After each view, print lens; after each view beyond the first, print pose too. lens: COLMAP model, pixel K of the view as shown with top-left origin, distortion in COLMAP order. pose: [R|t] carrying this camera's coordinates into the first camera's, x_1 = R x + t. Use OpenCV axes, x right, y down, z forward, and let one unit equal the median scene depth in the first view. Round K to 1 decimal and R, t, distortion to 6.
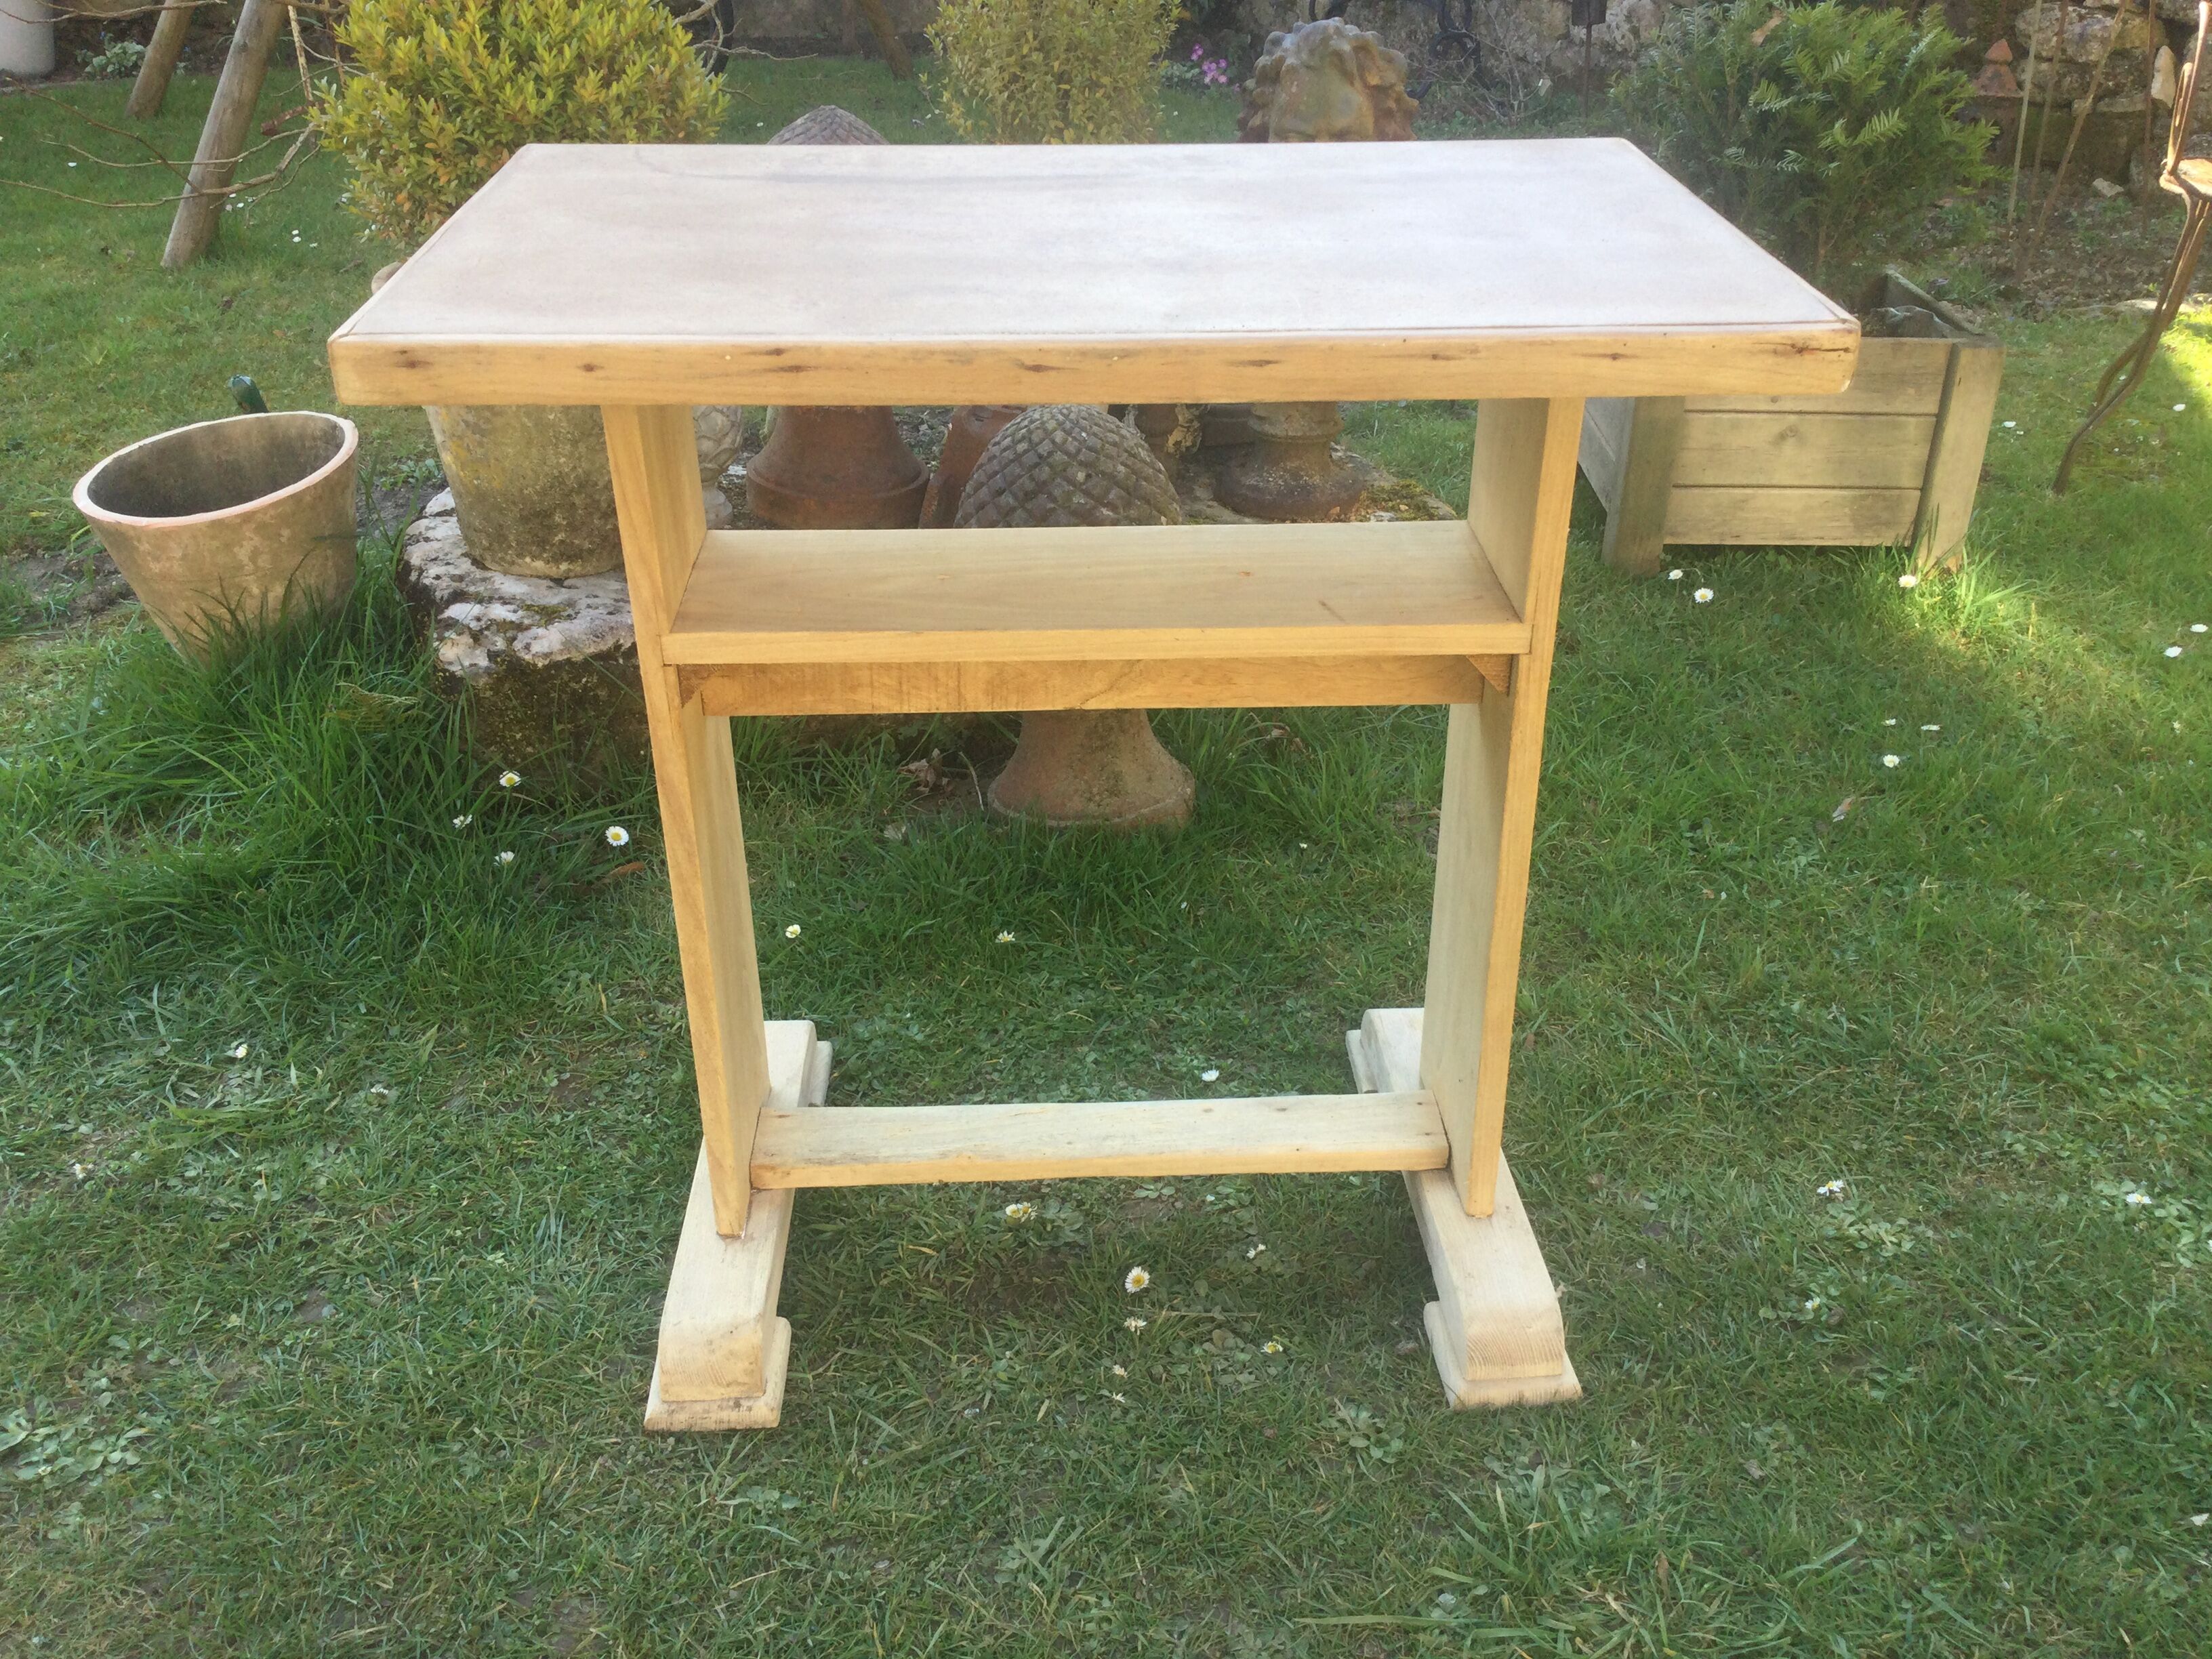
lens RADIAL K [[1981.0, 0, 1106.0], [0, 1981.0, 829.5], [0, 0, 1]] dist [0.128534, -0.234230]
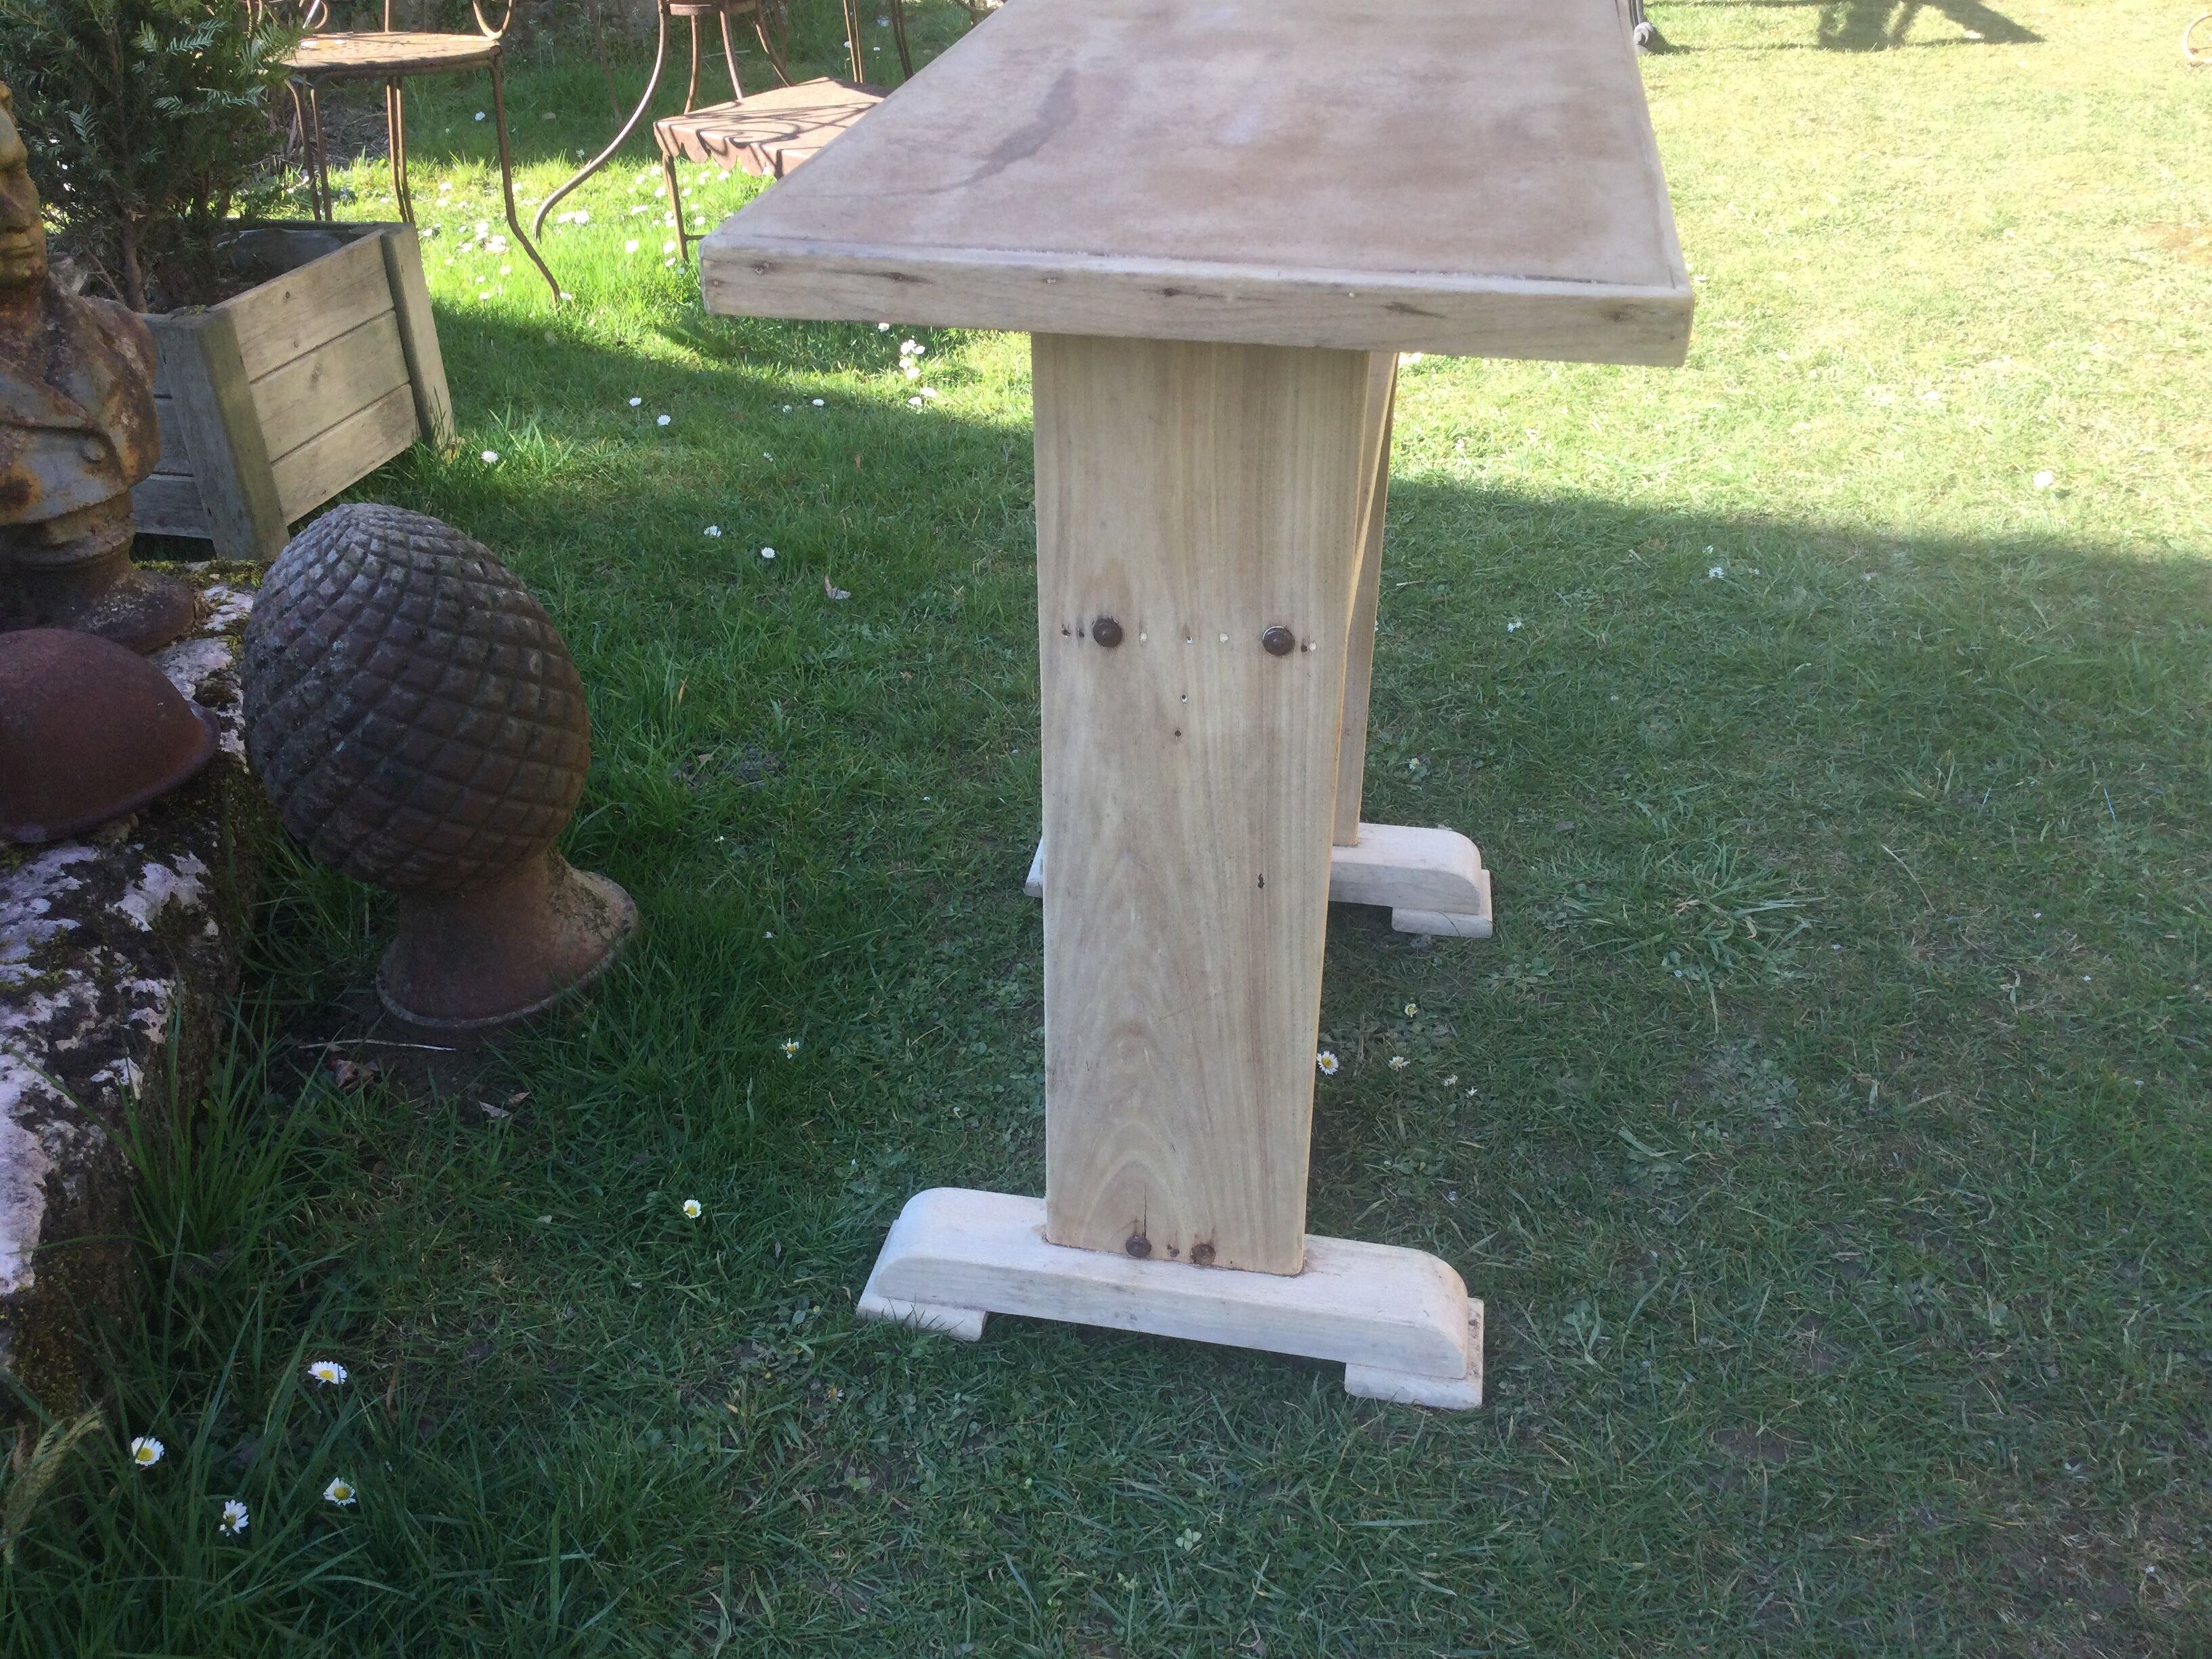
lens RADIAL K [[1981.0, 0, 1106.0], [0, 1981.0, 829.5], [0, 0, 1]] dist [0.128534, -0.234230]
pose [[0.216555, -0.516569, 0.828408, -0.772665], [0.492018, 0.790650, 0.364405, -0.301099], [-0.843221, 0.328678, 0.425381, 0.549918]]
